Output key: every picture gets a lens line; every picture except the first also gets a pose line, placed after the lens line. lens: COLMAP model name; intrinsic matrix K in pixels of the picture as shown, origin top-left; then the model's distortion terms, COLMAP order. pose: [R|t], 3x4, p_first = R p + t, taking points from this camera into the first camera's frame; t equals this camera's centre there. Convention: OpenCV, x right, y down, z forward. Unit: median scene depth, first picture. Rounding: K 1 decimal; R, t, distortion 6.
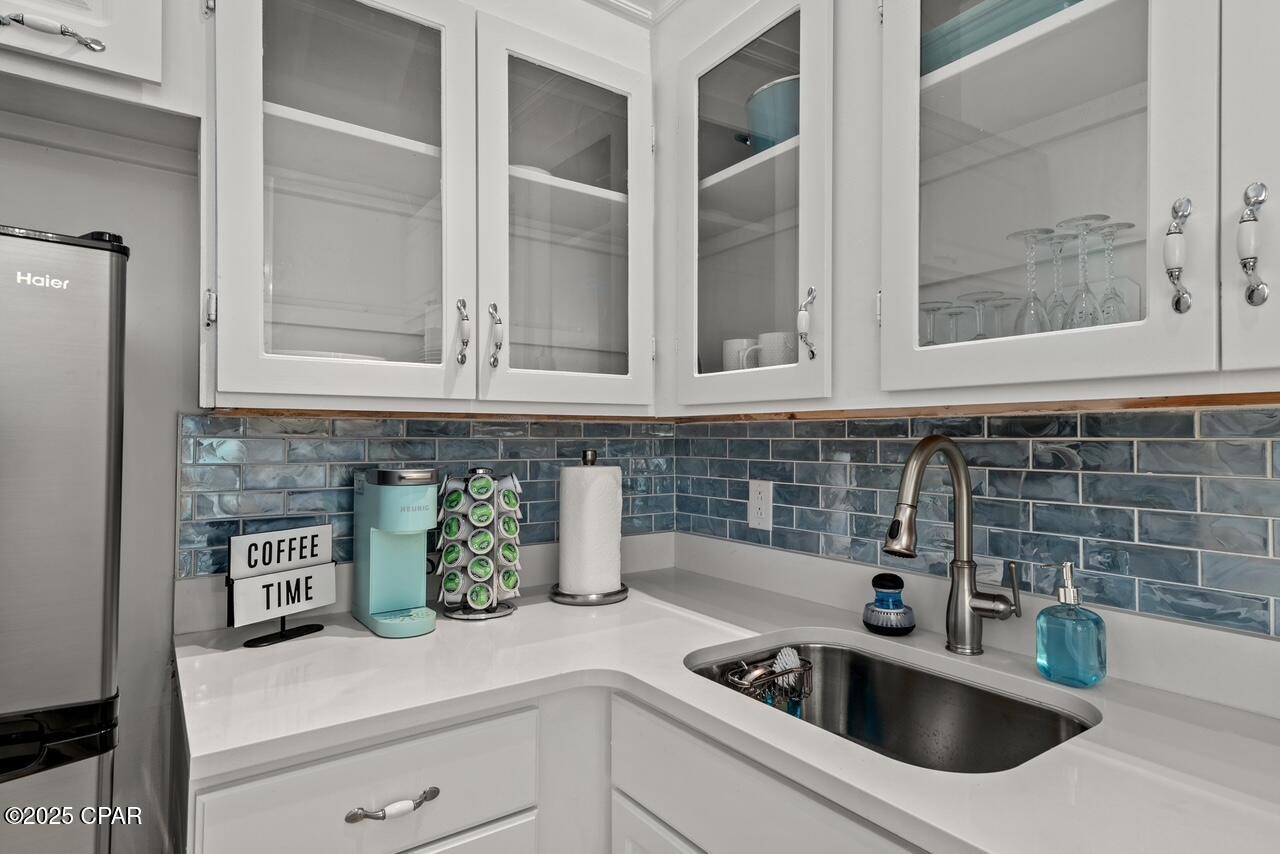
lens RADIAL K [[703.0, 0, 643.0], [0, 703.0, 433.8], [0, 0, 1]] dist [0.019200, 0.001850]
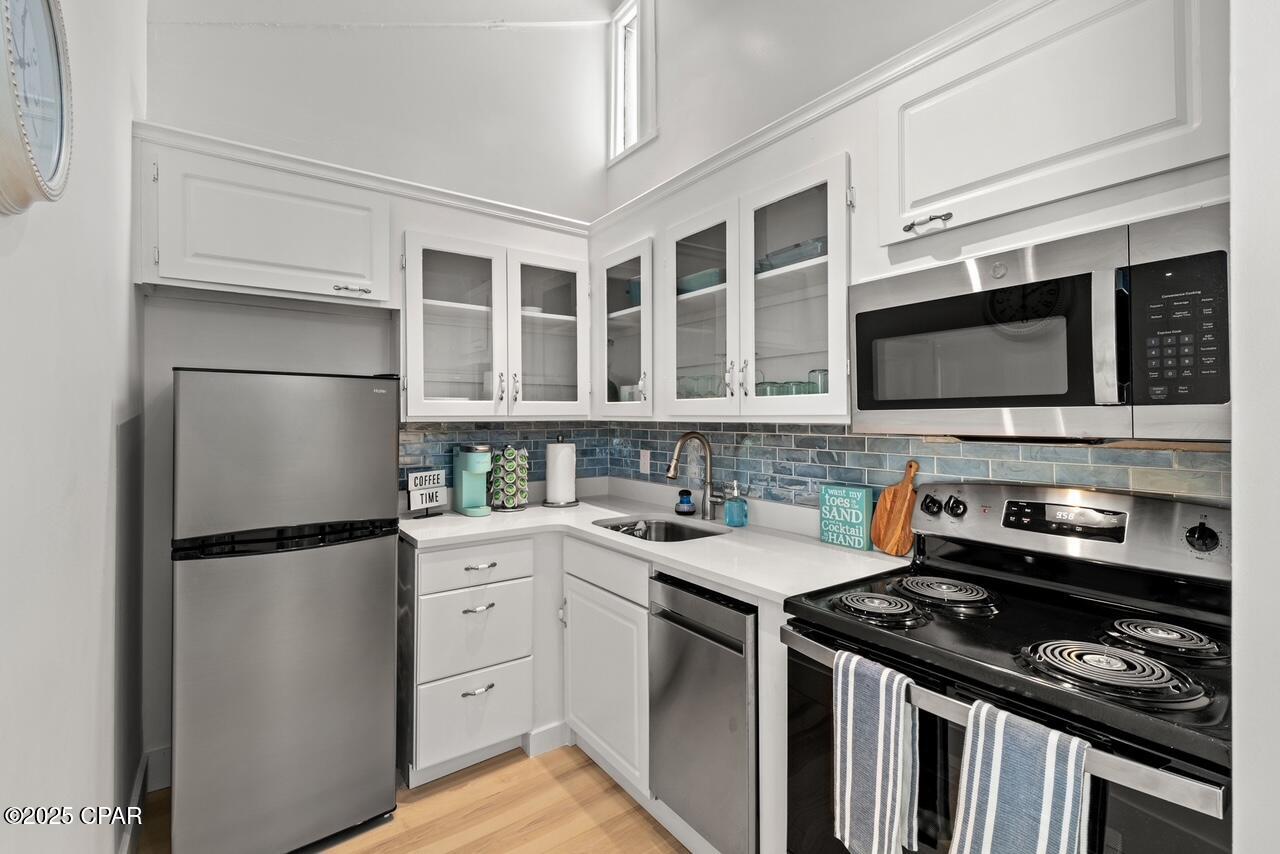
lens RADIAL K [[569.6, 0, 636.4], [0, 569.6, 417.1], [0, 0, 1]] dist [0.000242, -0.000572]
pose [[0.999989, -0.004696, -0.000742, 0.185348], [0.004702, 0.999951, 0.008681, -0.056554], [0.000701, -0.008685, 0.999962, -0.859672]]
